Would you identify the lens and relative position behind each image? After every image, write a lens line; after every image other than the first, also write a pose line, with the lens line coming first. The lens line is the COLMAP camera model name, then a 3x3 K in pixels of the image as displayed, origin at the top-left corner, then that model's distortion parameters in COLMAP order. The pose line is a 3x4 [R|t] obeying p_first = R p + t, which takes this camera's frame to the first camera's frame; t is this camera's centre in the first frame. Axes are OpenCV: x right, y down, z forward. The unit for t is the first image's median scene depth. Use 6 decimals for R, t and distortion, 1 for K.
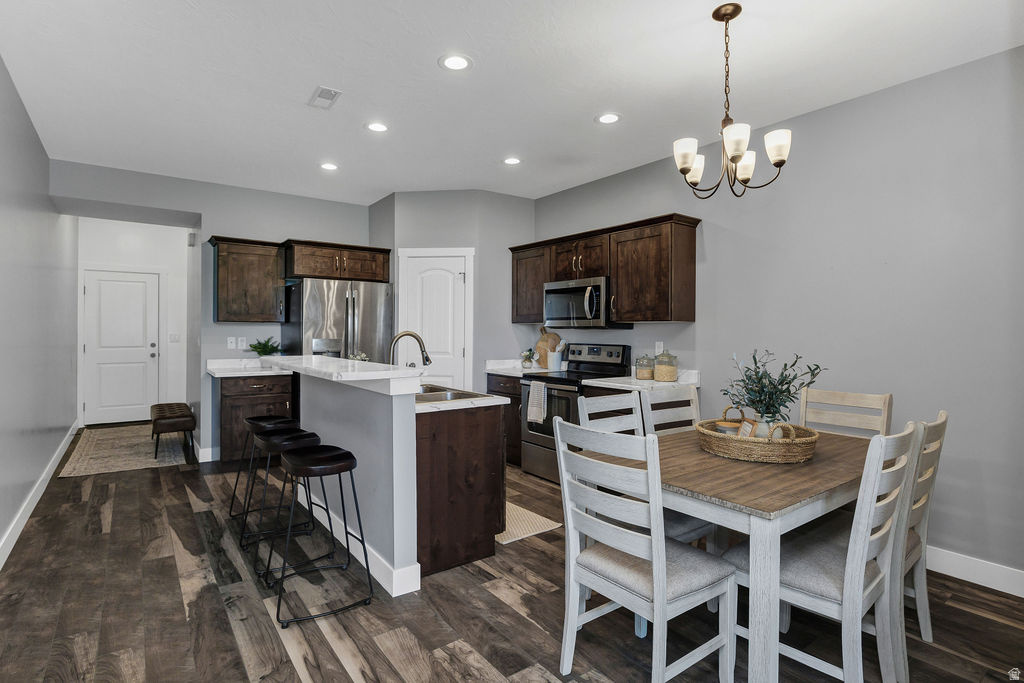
lens RADIAL K [[524.8, 0, 500.0], [0, 524.8, 333.5], [0, 0, 1]] dist [-0.006698, -0.000471]
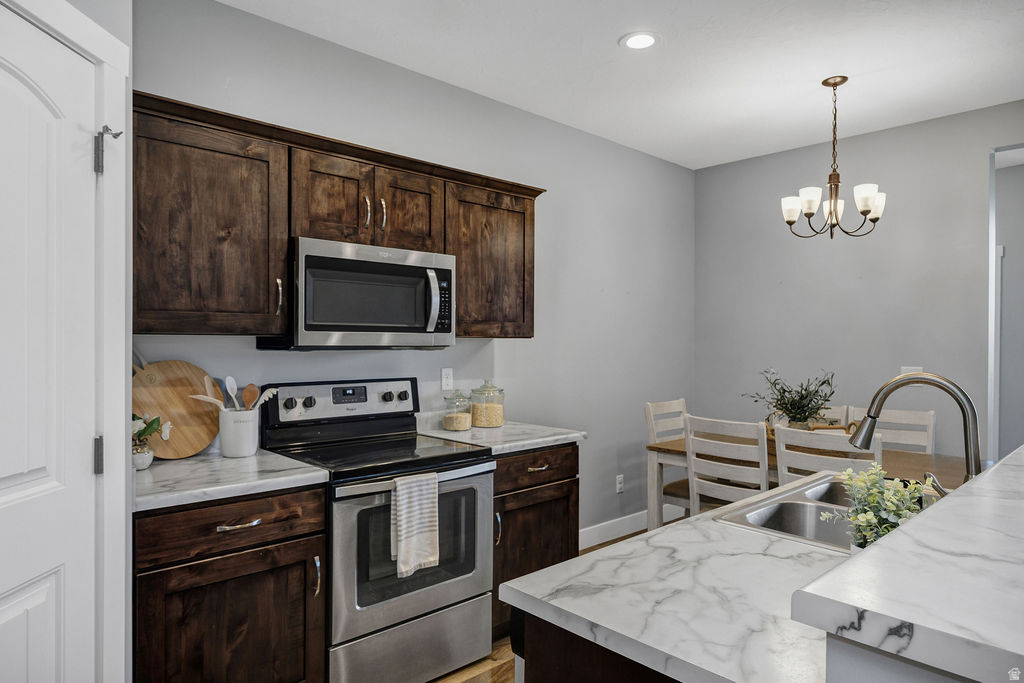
lens RADIAL K [[631.0, 0, 505.4], [0, 631.0, 343.0], [0, 0, 1]] dist [0.001974, -0.000196]
pose [[-0.135199, -0.012413, 0.990741, -0.406459], [-0.002761, 0.999922, 0.012151, -0.021581], [-0.990815, -0.001093, -0.135222, 0.898382]]
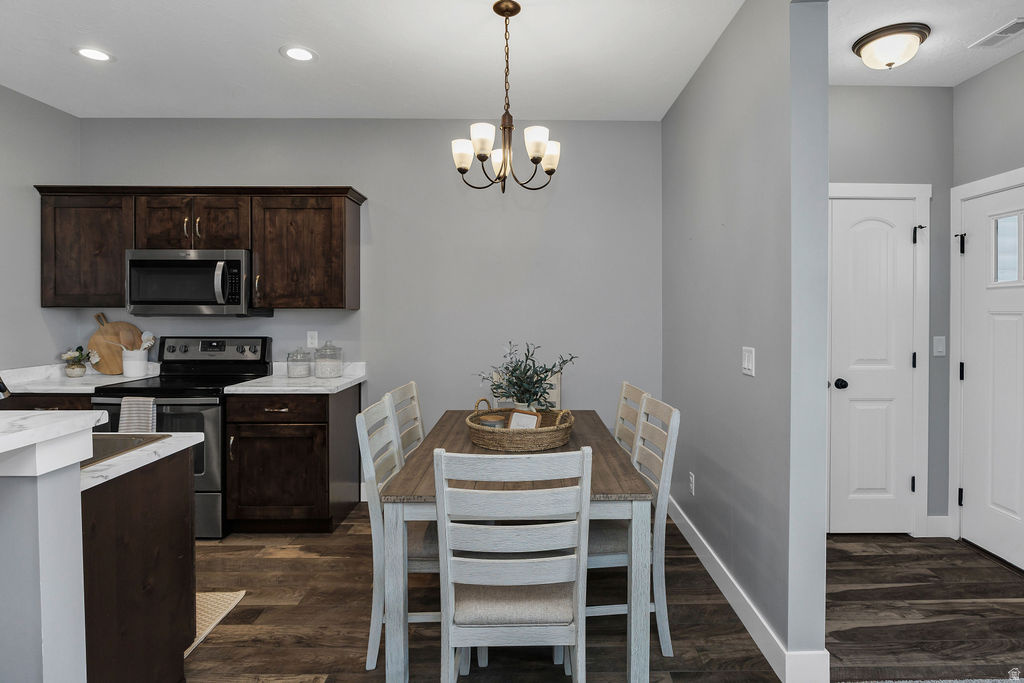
lens RADIAL K [[537.7, 0, 545.6], [0, 537.7, 312.7], [0, 0, 1]] dist [-0.009237, -0.000292]
pose [[0.565001, -0.009993, 0.825030, -0.176425], [0.004134, 0.999948, 0.009281, -0.018644], [-0.825080, -0.001833, 0.565013, 0.166332]]
